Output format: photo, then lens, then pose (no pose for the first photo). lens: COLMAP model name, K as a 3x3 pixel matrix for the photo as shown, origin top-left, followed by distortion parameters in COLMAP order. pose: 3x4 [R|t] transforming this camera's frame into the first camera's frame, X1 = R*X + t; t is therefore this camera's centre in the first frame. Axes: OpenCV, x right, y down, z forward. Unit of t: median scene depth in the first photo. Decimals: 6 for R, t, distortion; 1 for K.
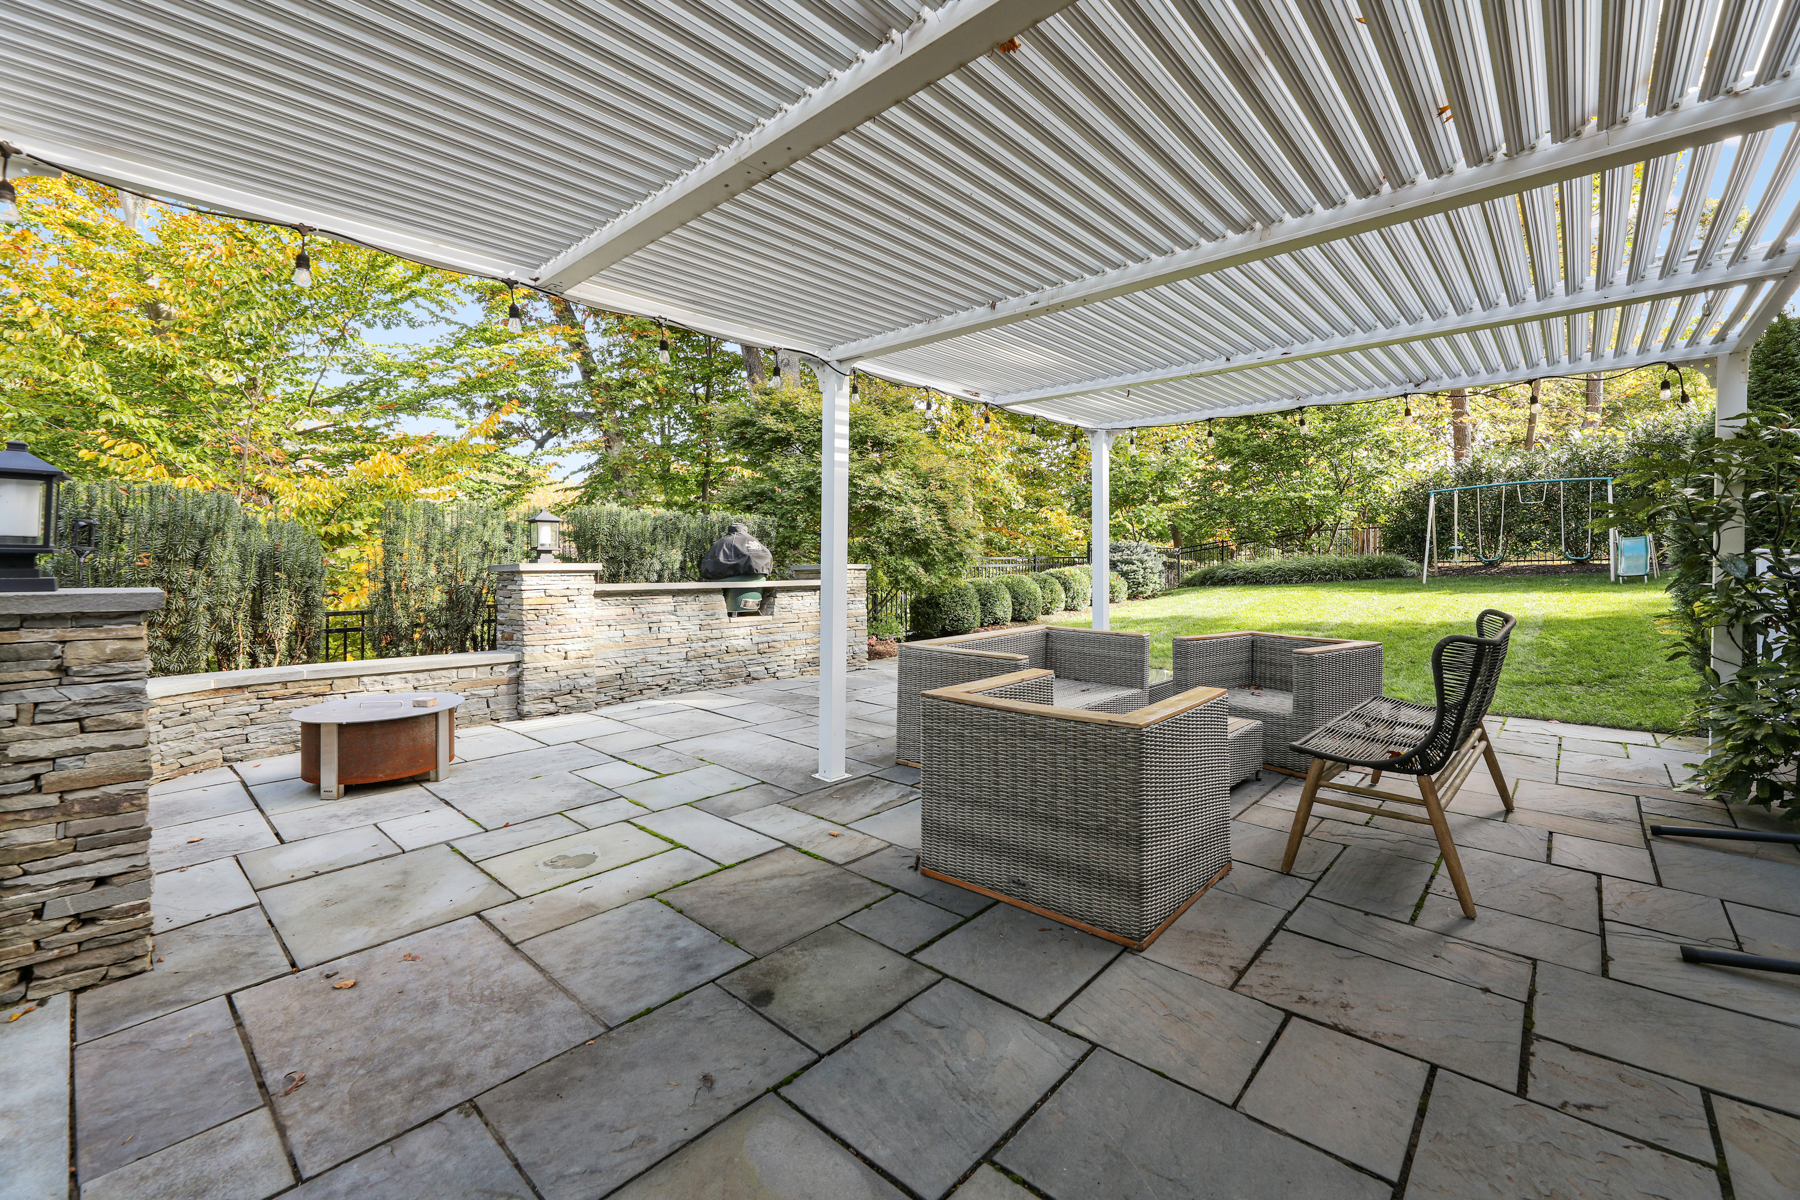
lens RADIAL K [[748.2, 0, 900.3], [0, 748.2, 574.6], [0, 0, 1]] dist [-0.000575, -0.000131]
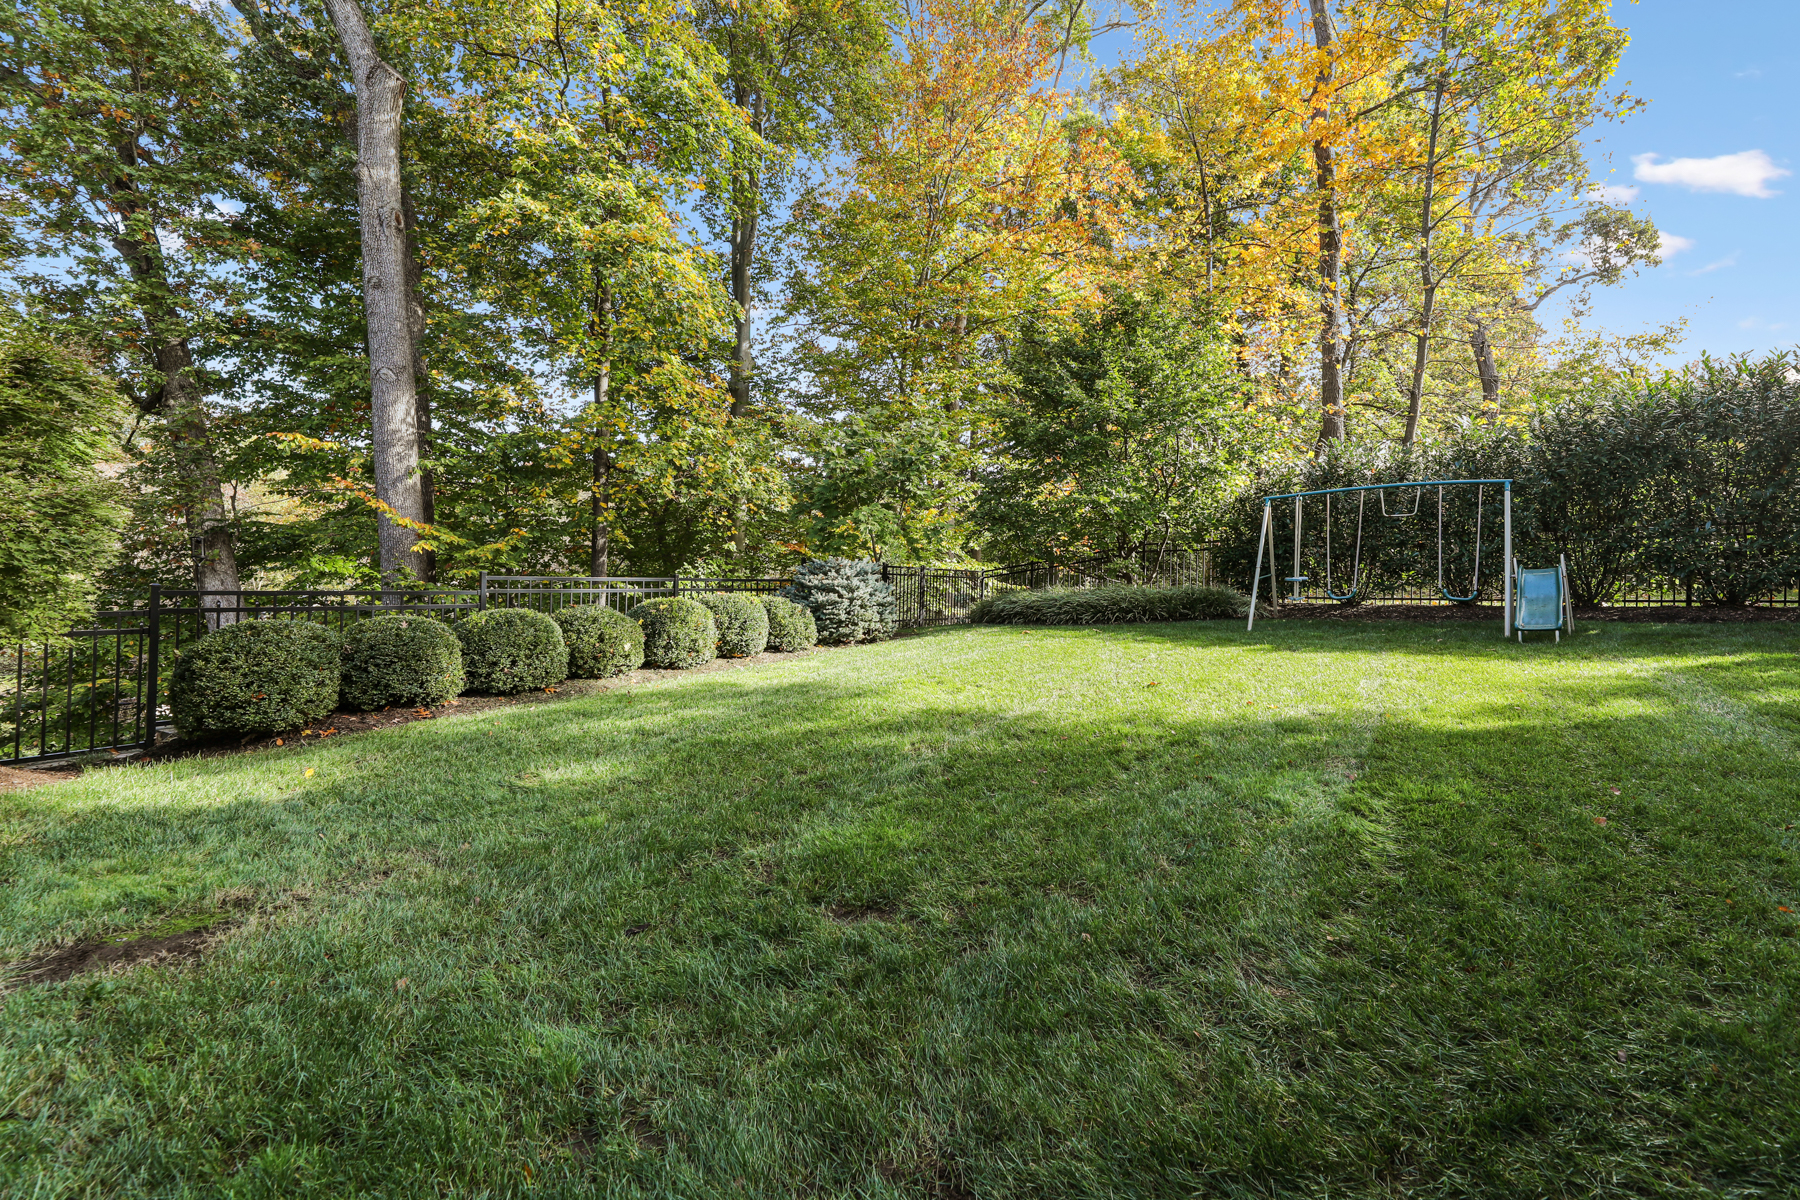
lens RADIAL K [[742.4, 0, 900.0], [0, 742.4, 600.0], [0, 0, 1]] dist [-0.000762, -0.000070]
pose [[0.996858, 0.021191, 0.076323, 0.323703], [-0.022055, 0.999702, 0.010495, -0.015260], [-0.076077, -0.012145, 0.997028, 0.341582]]
